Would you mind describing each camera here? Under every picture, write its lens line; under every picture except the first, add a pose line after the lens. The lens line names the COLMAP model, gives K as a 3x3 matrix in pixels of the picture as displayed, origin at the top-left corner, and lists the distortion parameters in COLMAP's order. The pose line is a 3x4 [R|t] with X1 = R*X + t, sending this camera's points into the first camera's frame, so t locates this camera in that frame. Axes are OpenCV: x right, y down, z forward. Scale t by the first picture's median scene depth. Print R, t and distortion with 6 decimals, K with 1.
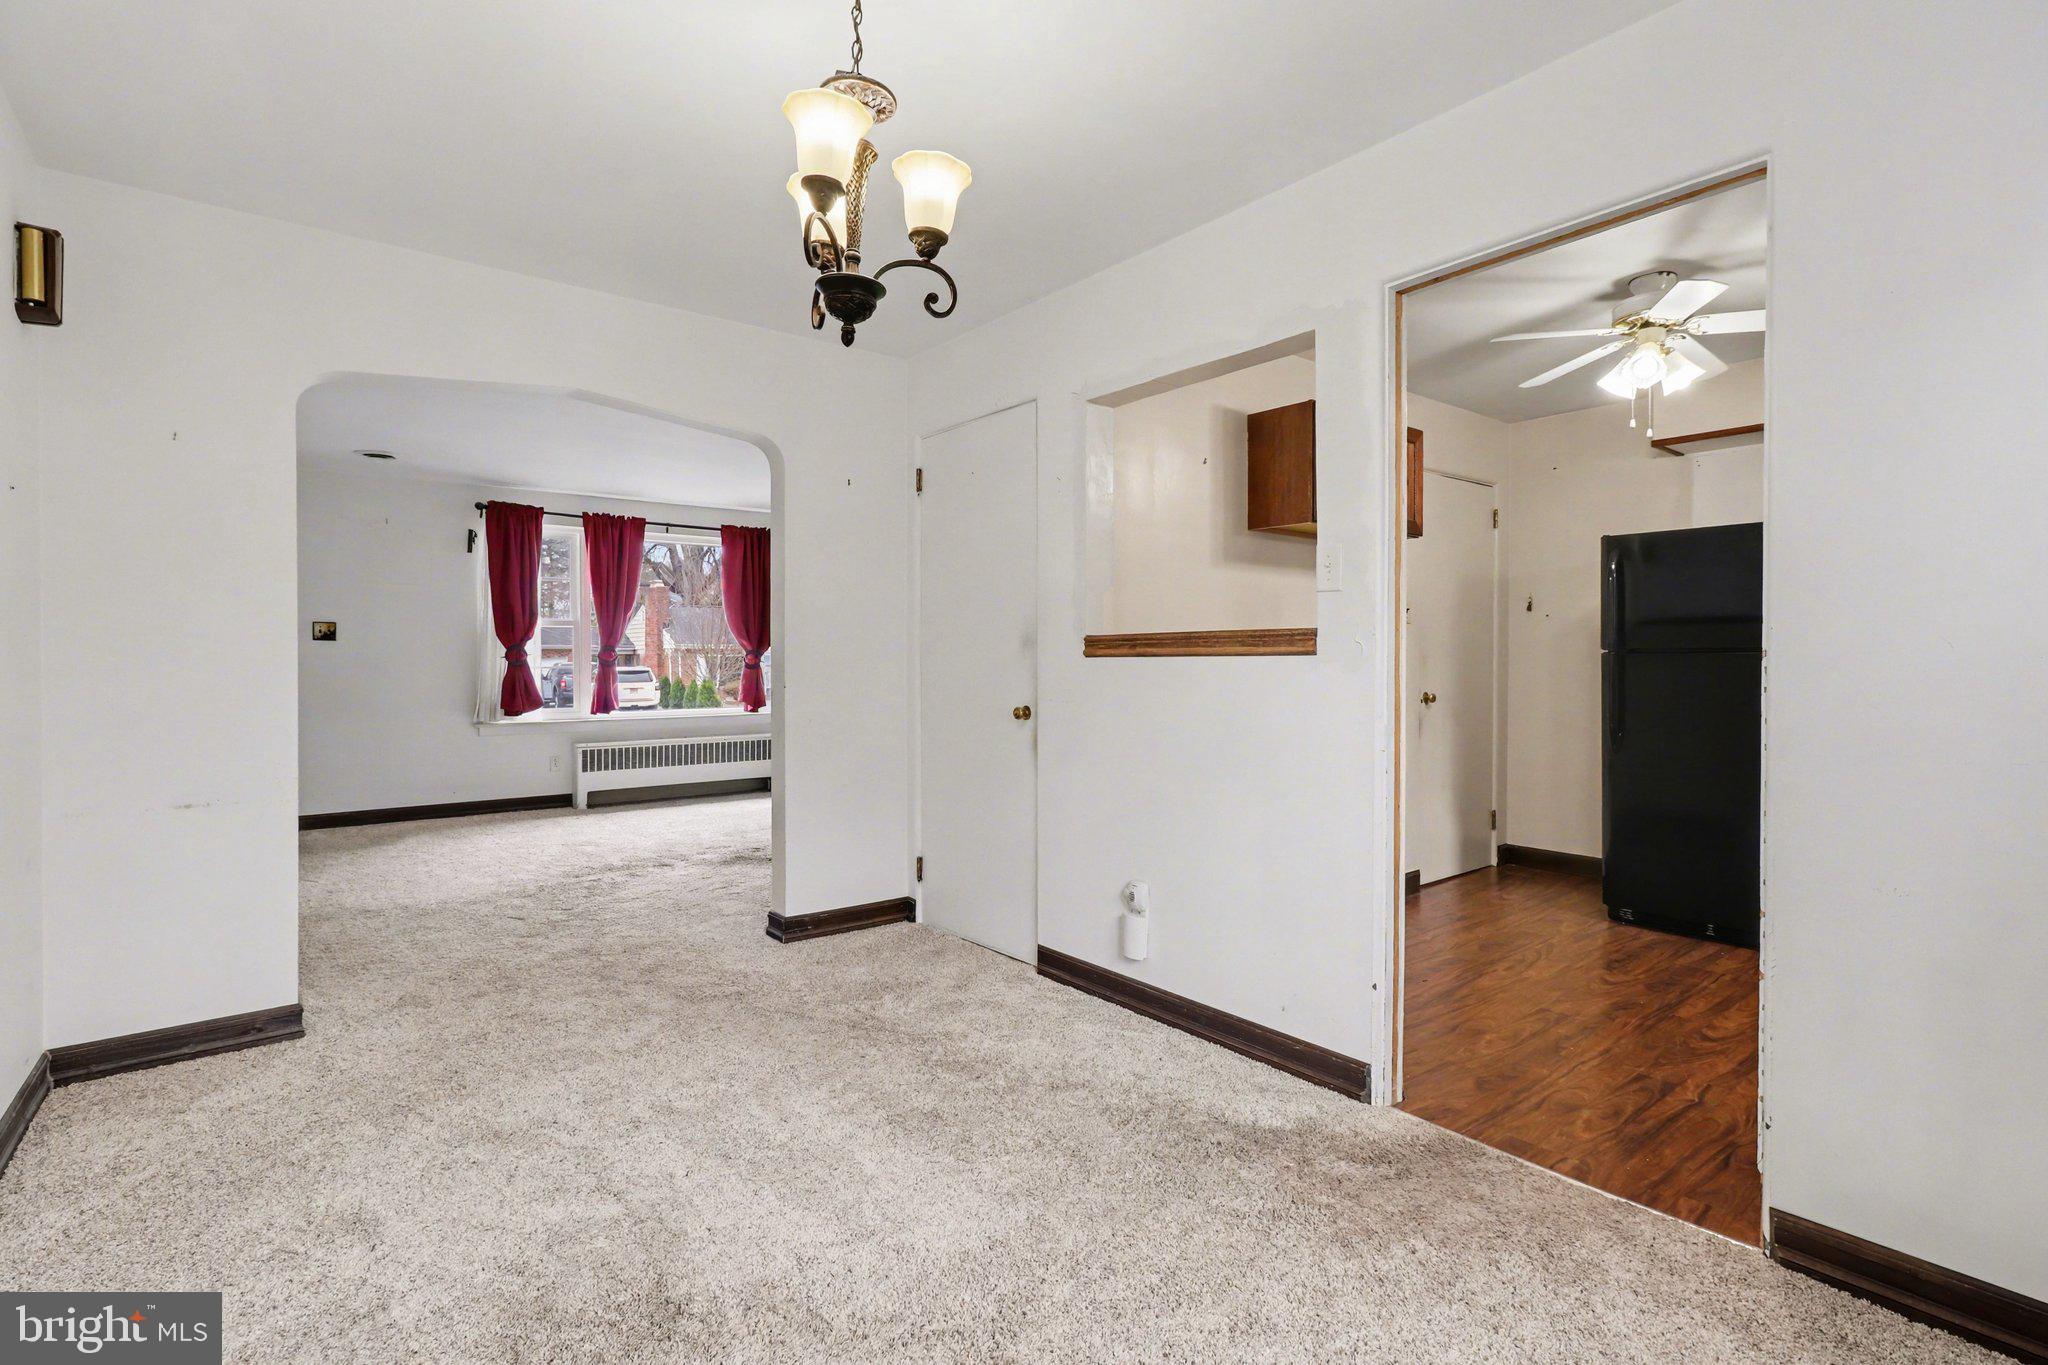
lens RADIAL K [[963.7, 0, 1017.3], [0, 963.7, 672.6], [0, 0, 1]] dist [-0.005984, 0.000103]
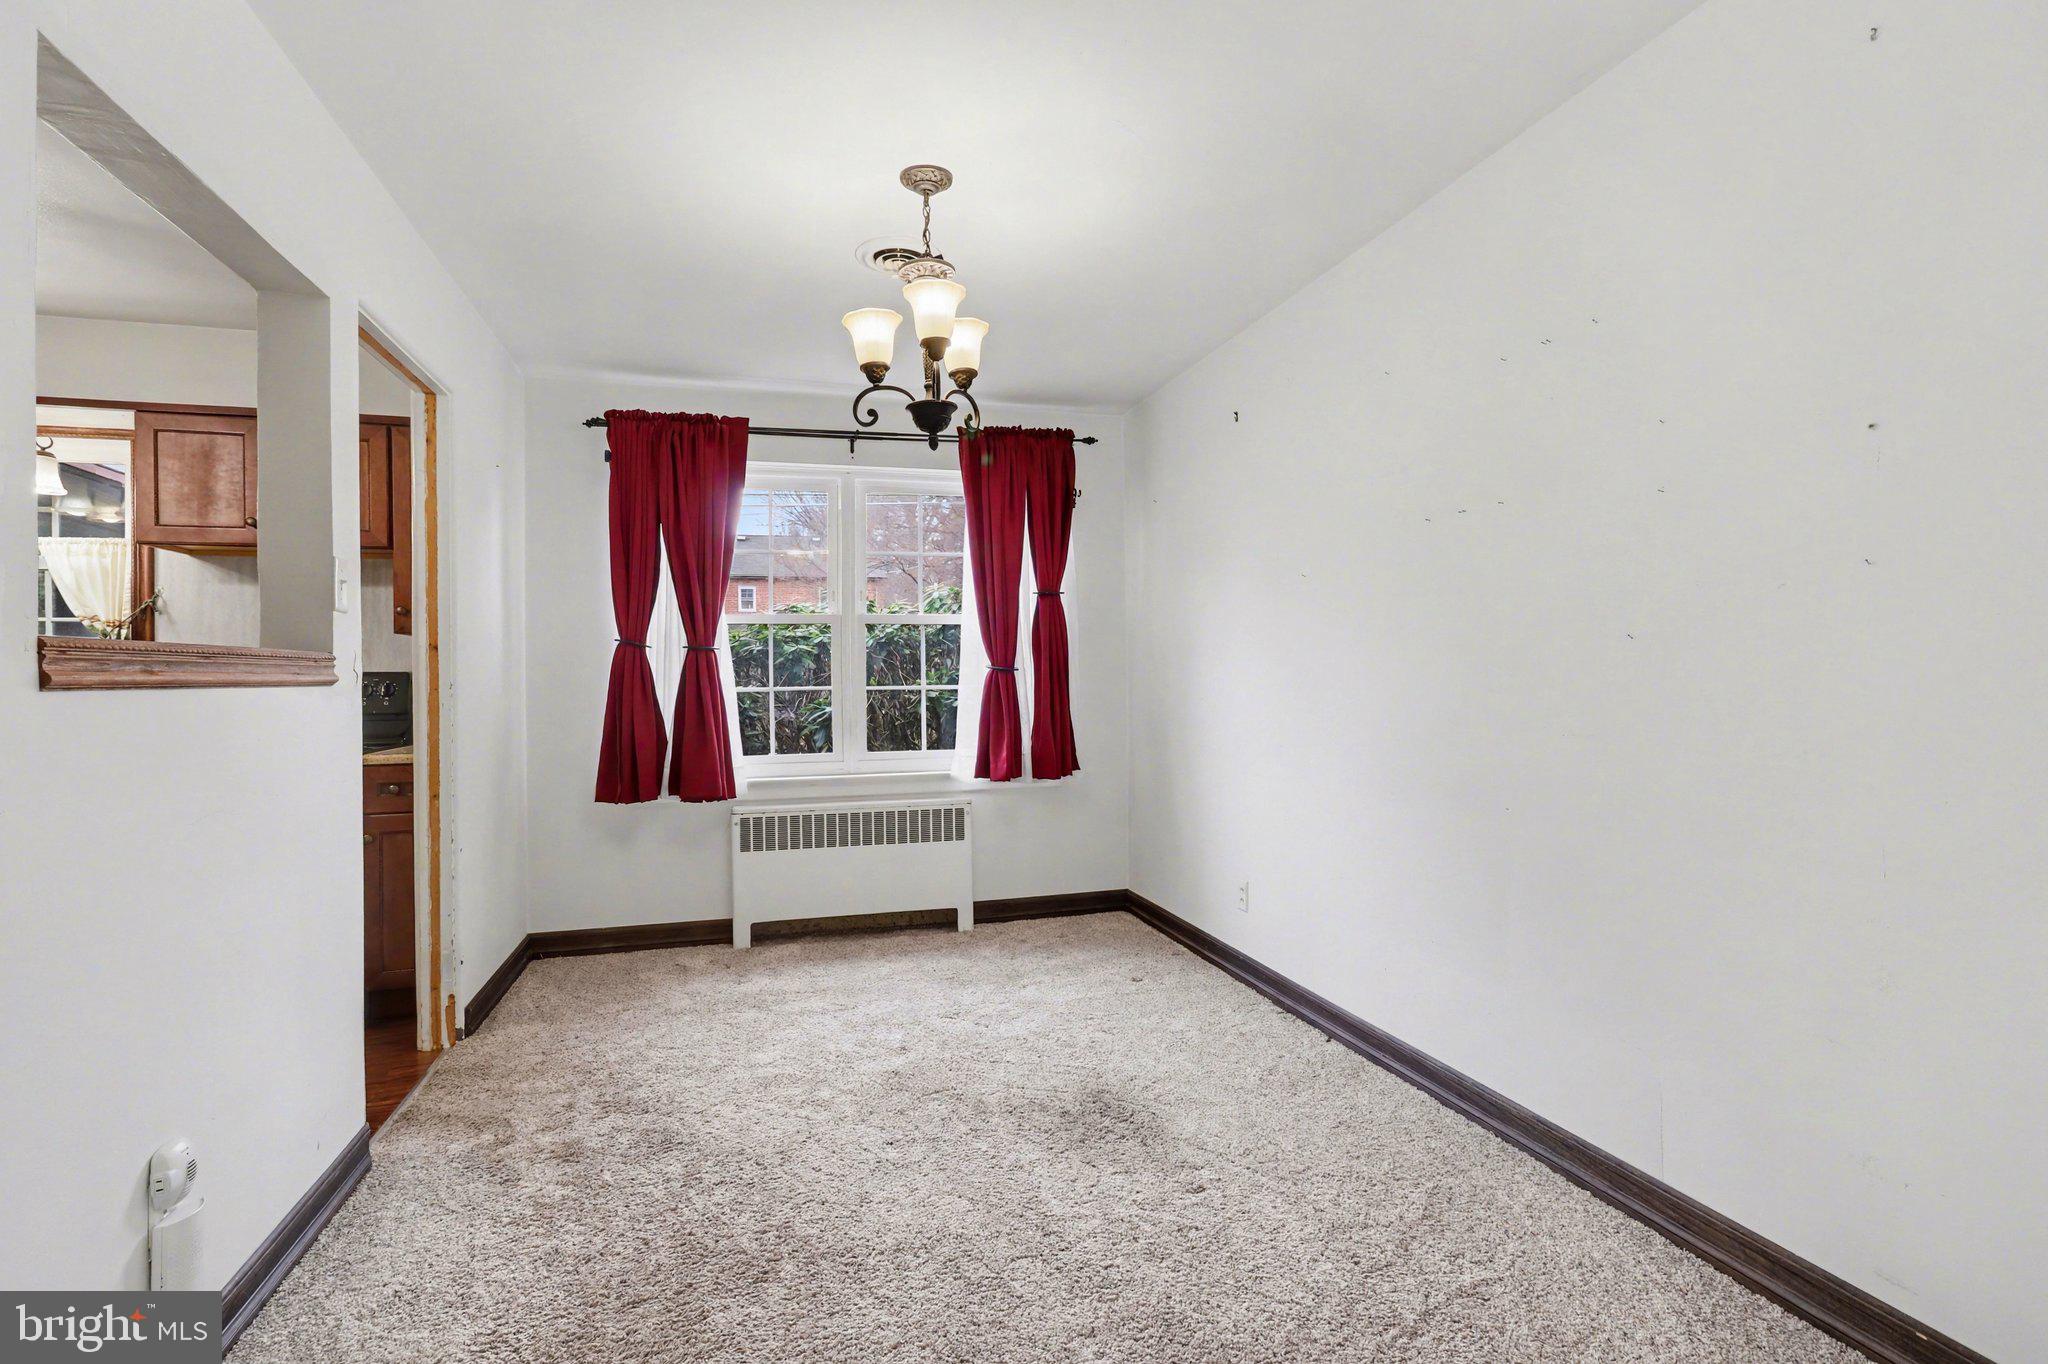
lens RADIAL K [[972.2, 0, 1024.0], [0, 972.2, 682.0], [0, 0, 1]] dist [0.001498, -0.000410]
pose [[-0.927139, 0.011941, 0.374528, -0.444472], [0.015898, 0.999846, 0.007477, -0.015453], [-0.374381, 0.012886, -0.927185, 1.239288]]
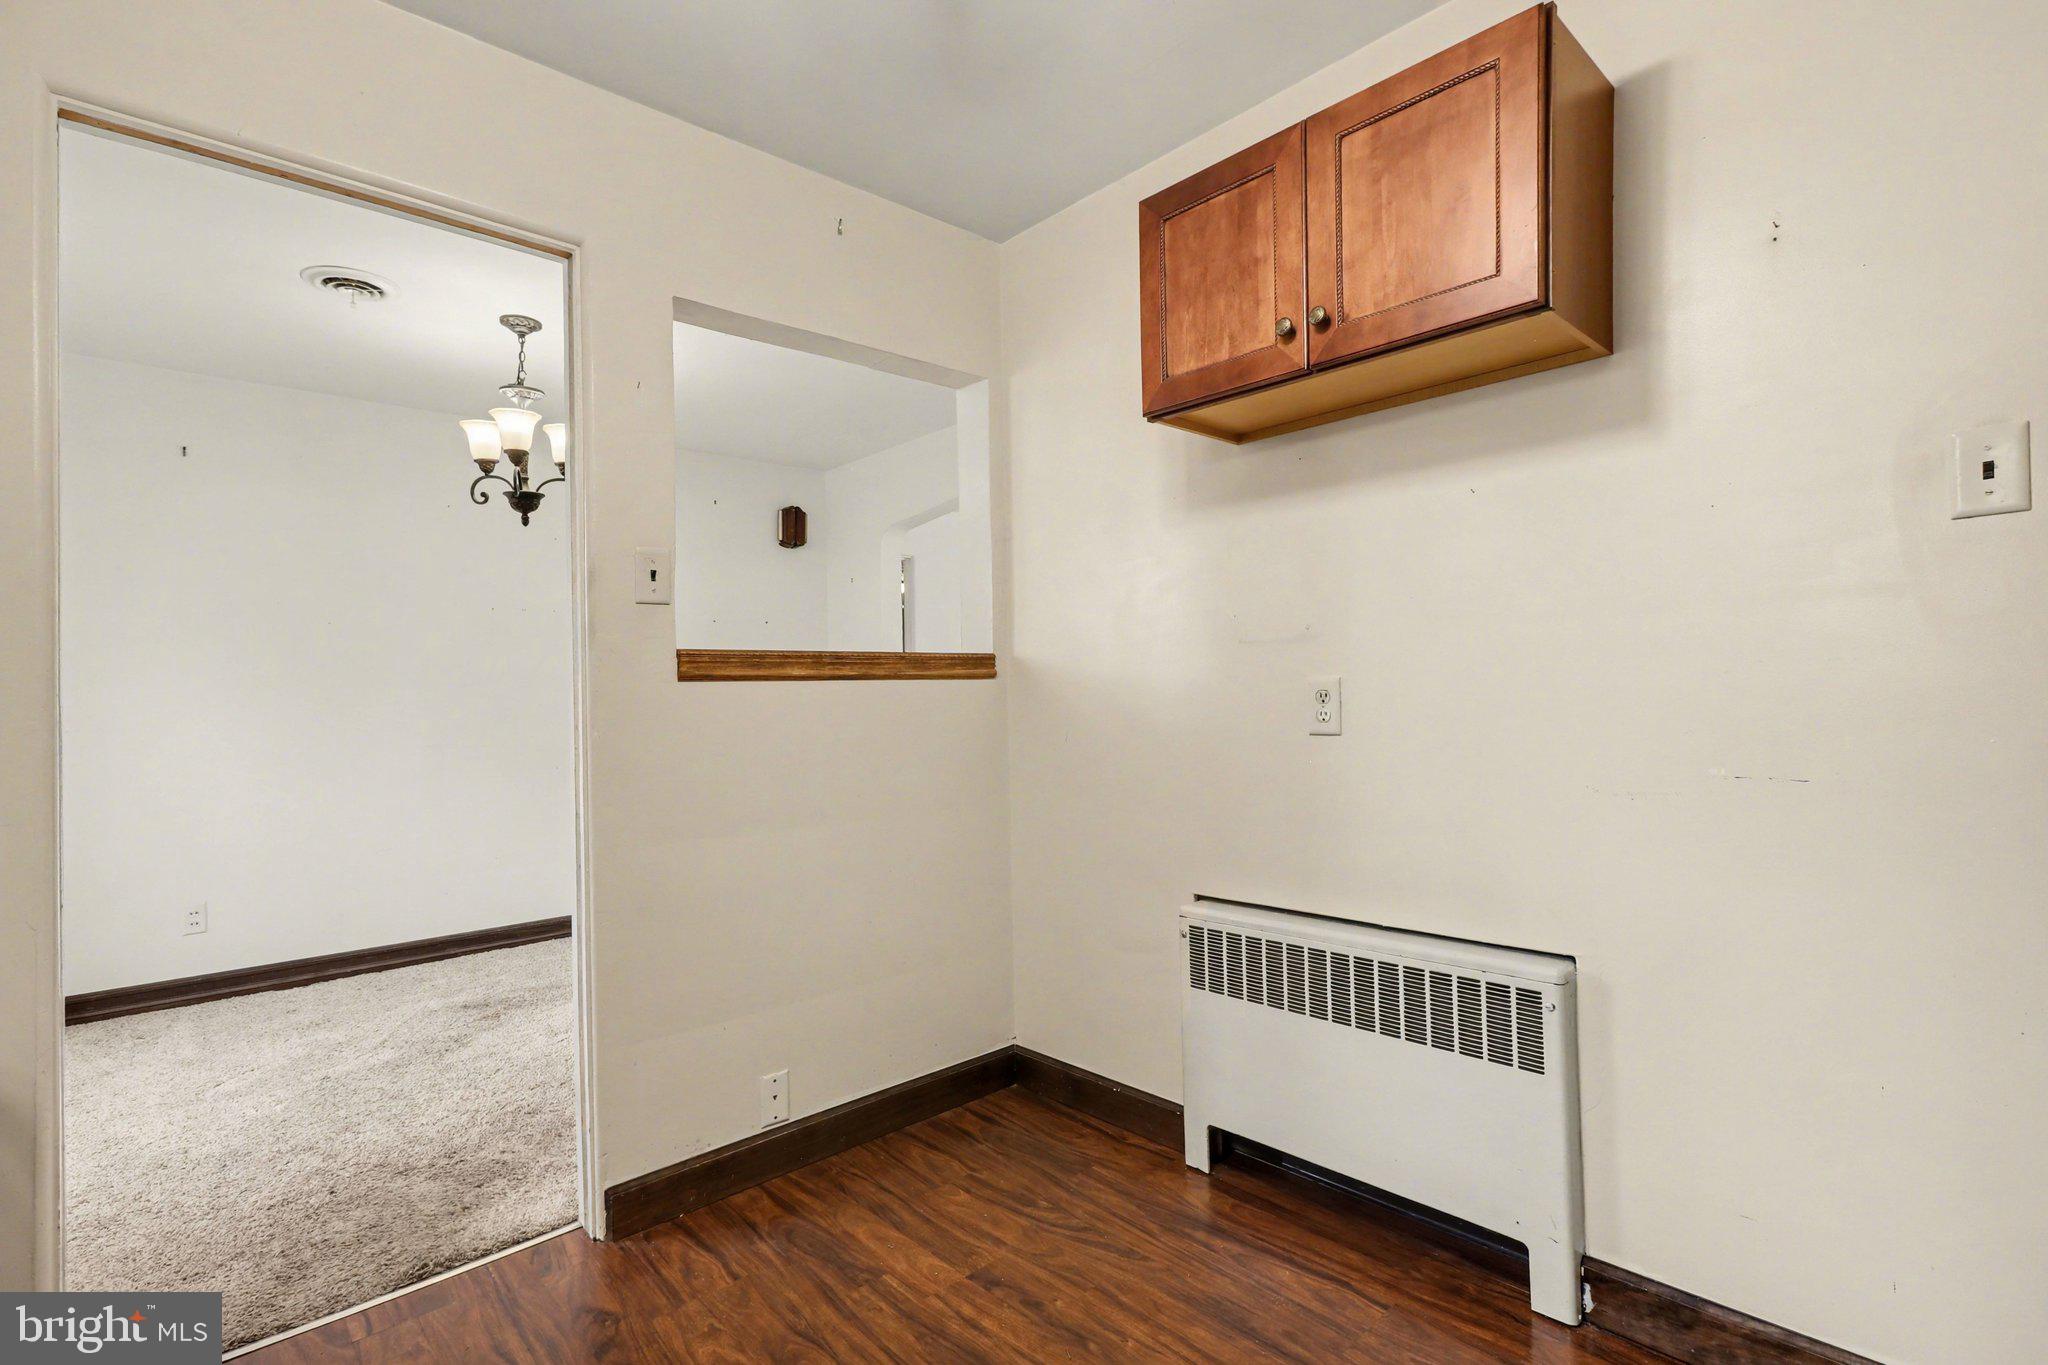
lens RADIAL K [[972.9, 0, 1024.0], [0, 972.9, 682.5], [0, 0, 1]] dist [-0.020265, 0.000227]
pose [[0.088505, -0.020157, -0.995872, 0.965728], [0.017464, 0.999673, -0.018681, -0.000535], [0.995923, -0.015739, 0.088828, 0.985547]]
